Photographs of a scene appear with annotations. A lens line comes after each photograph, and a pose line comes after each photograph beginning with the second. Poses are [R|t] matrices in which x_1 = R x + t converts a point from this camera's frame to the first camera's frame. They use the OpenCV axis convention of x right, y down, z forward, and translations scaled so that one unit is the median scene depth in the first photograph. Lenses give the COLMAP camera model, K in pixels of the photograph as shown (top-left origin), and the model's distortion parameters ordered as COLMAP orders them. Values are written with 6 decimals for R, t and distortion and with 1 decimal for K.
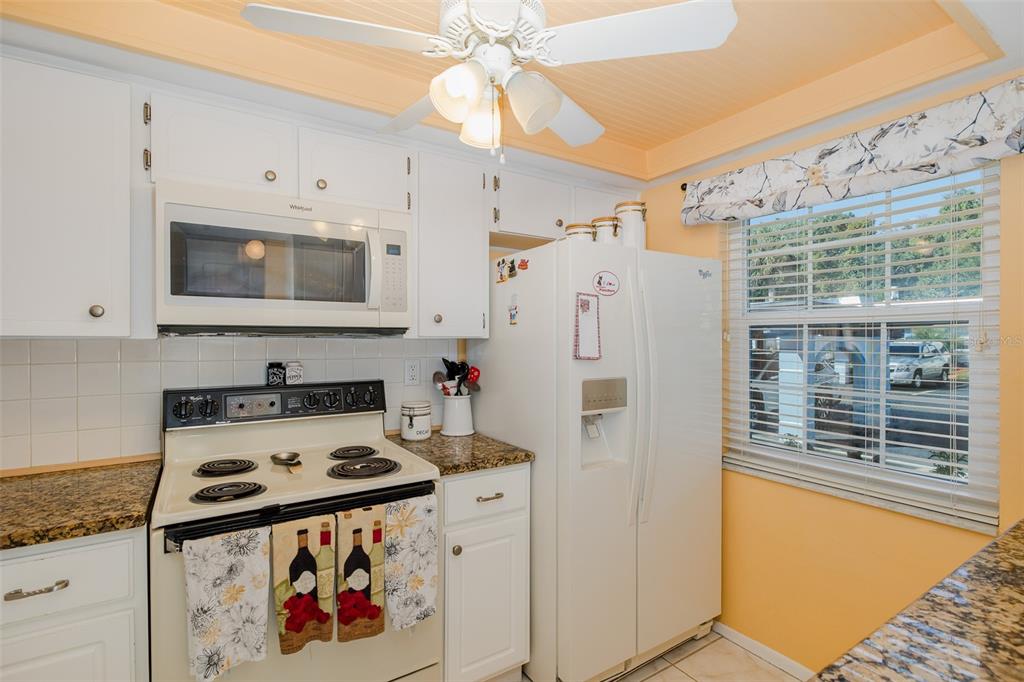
lens RADIAL K [[468.1, 0, 512.0], [0, 468.1, 341.0], [0, 0, 1]] dist [-0.002992, 0.000030]
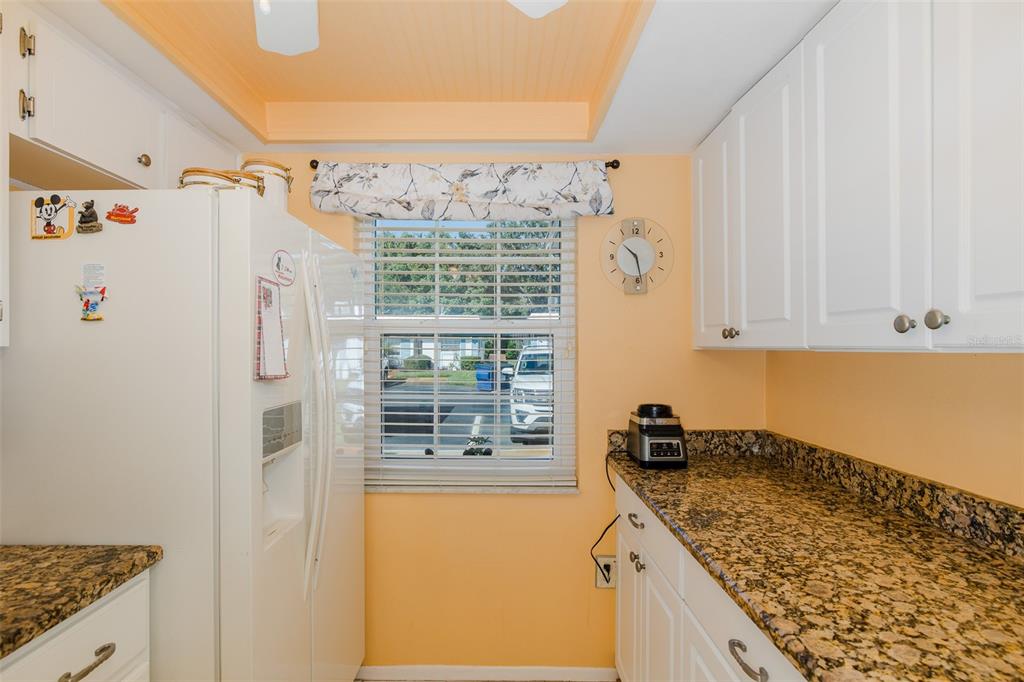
lens RADIAL K [[491.0, 0, 478.5], [0, 491.0, 347.2], [0, 0, 1]] dist [-0.001793, -0.000052]
pose [[0.561386, 0.001140, 0.827554, -0.248294], [0.002303, 0.999993, -0.002939, -0.002636], [-0.827551, 0.003556, 0.561379, 0.360961]]
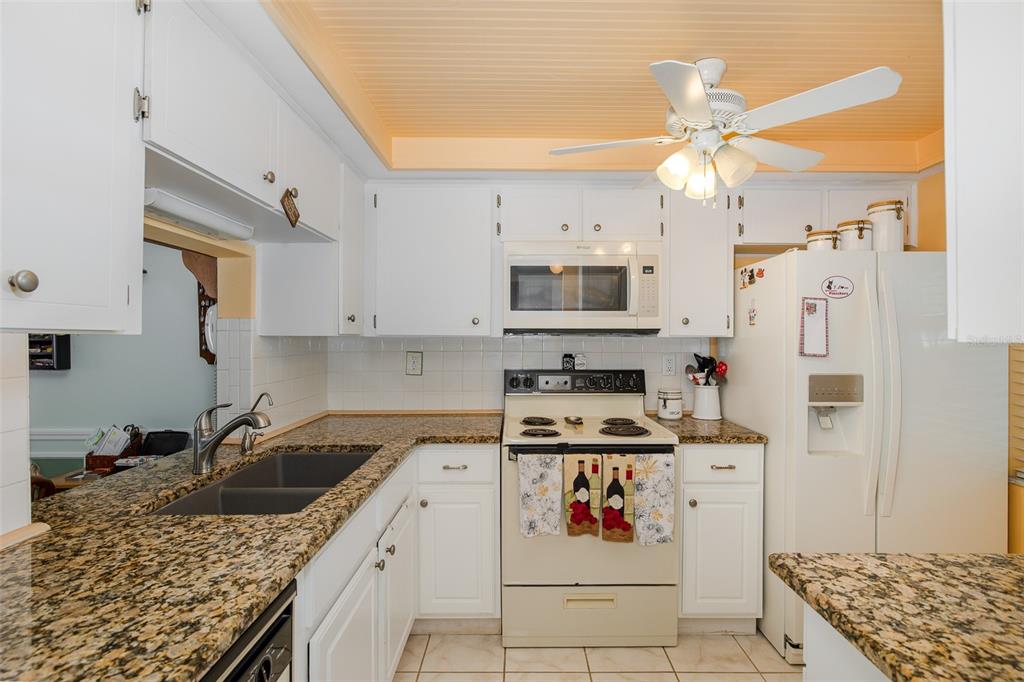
lens RADIAL K [[484.4, 0, 530.7], [0, 484.4, 342.9], [0, 0, 1]] dist [-0.002090, -0.000077]
pose [[0.848719, 0.008864, -0.528769, 0.197728], [-0.004909, 0.999948, 0.008883, 0.000583], [0.528821, -0.004943, 0.848719, -0.347548]]
